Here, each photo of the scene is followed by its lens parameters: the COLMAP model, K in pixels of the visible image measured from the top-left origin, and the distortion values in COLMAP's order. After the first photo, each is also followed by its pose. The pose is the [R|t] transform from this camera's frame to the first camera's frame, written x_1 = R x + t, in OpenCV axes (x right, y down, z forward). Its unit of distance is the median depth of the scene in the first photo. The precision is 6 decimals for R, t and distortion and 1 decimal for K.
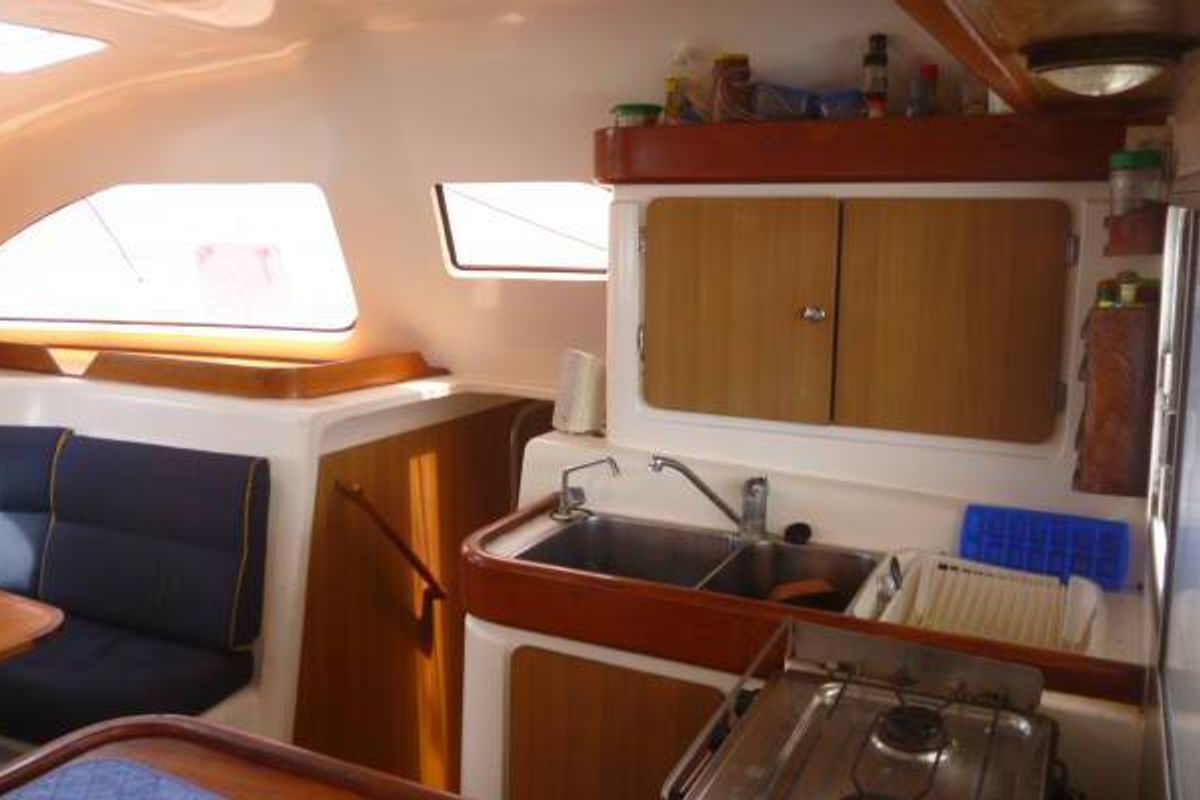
lens RADIAL K [[1051.6, 0, 600.0], [0, 1051.6, 400.0], [0, 0, 1]] dist [-0.040634, 0.001206]
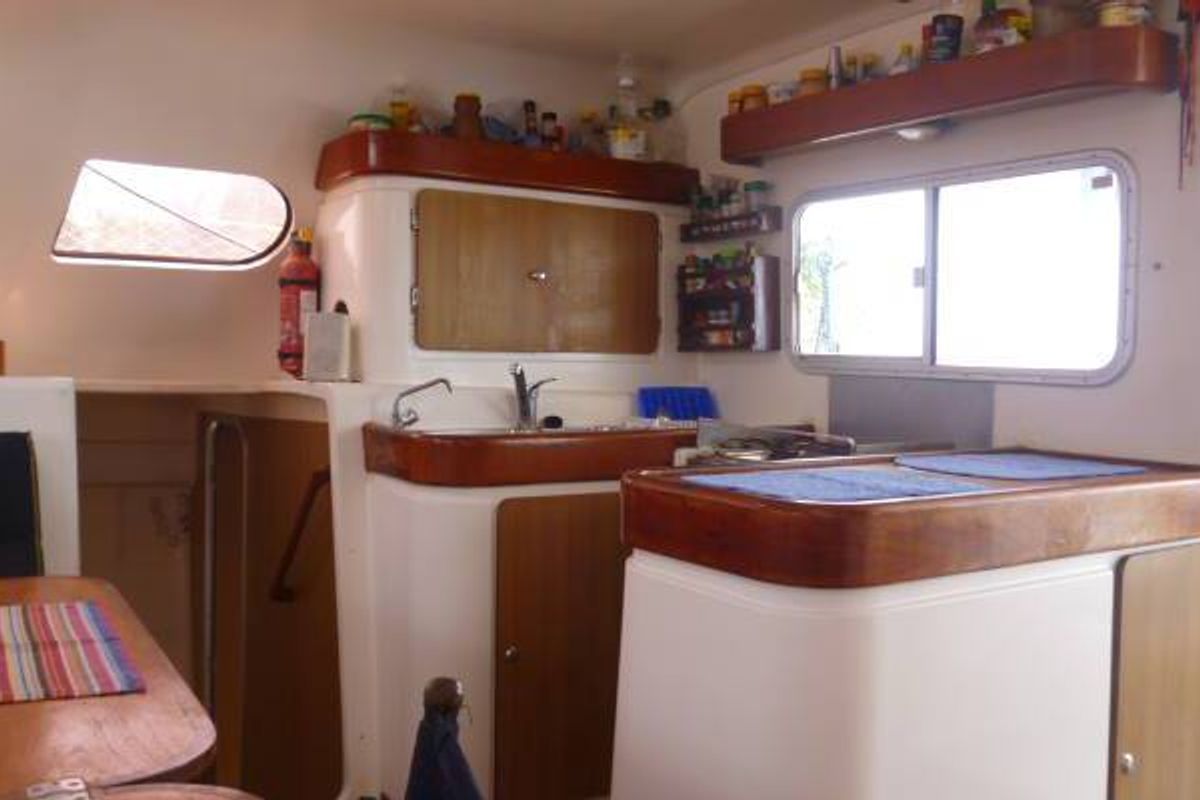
lens RADIAL K [[1051.6, 0, 600.0], [0, 1051.6, 400.0], [0, 0, 1]] dist [-0.040634, 0.001206]
pose [[0.528903, -0.044537, 0.847513, -0.998227], [0.128934, 0.991247, -0.028373, 0.142369], [-0.838831, 0.124280, 0.530016, 0.153590]]
